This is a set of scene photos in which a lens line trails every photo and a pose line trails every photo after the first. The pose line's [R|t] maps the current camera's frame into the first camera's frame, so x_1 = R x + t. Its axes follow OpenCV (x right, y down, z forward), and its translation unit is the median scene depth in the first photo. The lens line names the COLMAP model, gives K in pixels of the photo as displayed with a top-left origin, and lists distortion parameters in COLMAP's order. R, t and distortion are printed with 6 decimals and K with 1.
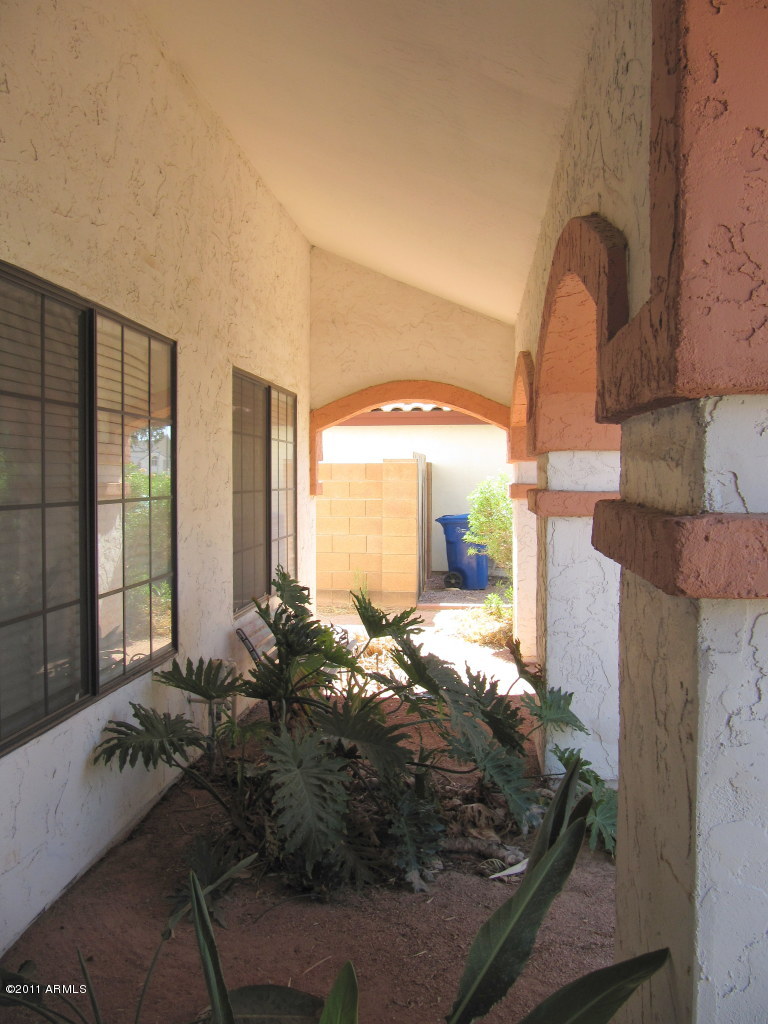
lens RADIAL K [[839.5, 0, 384.0], [0, 839.5, 512.0], [0, 0, 1]] dist [-0.062500, 0.037852]
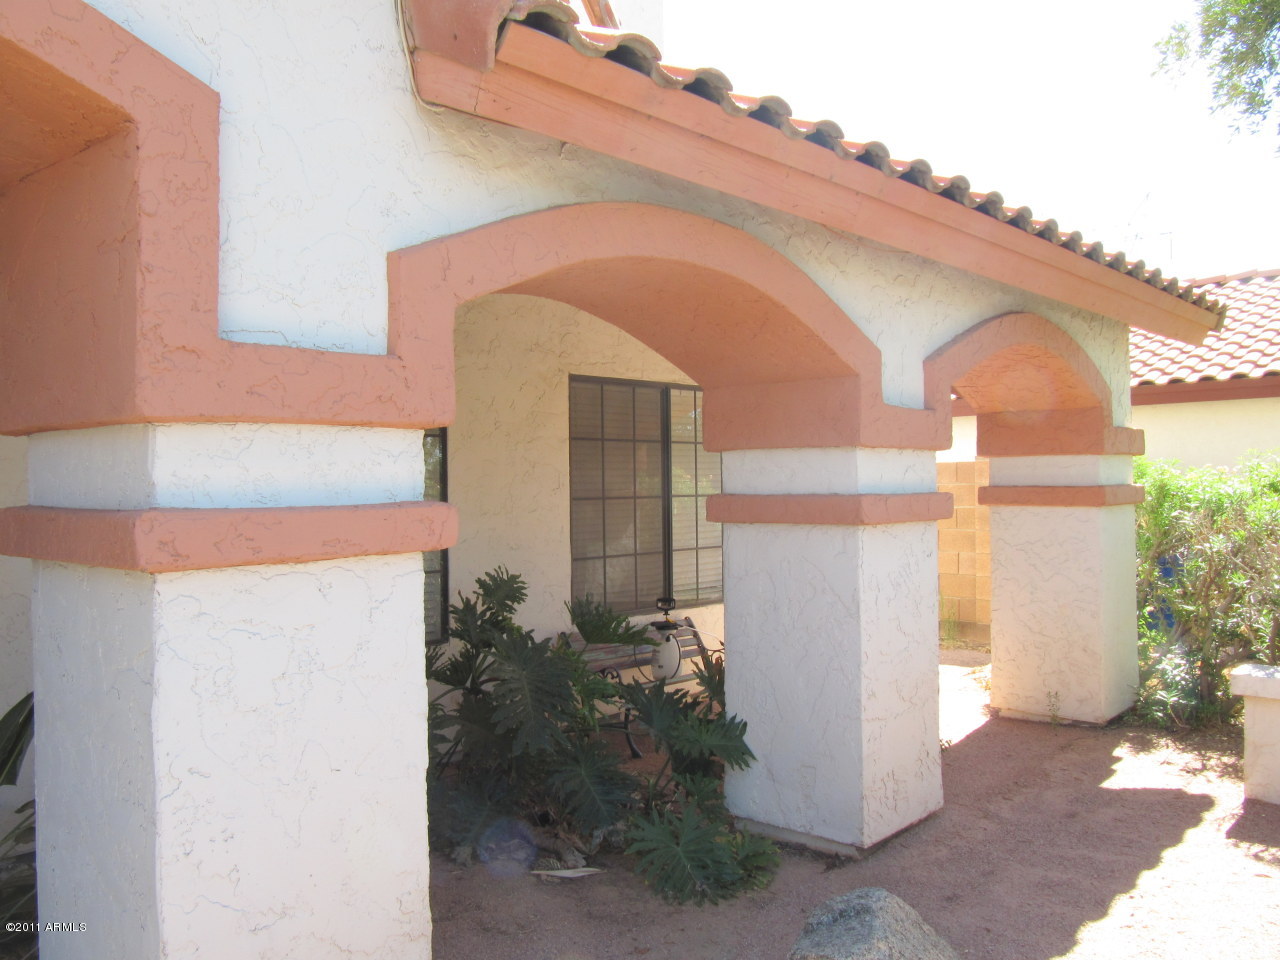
lens RADIAL K [[1049.4, 0, 619.2], [0, 1049.4, 486.9], [0, 0, 1]] dist [-0.062500, 0.037852]
pose [[0.799575, -0.010138, -0.600481, 0.748706], [-0.011803, 0.999399, -0.032590, 0.004305], [0.600451, 0.033145, 0.798975, 0.017735]]
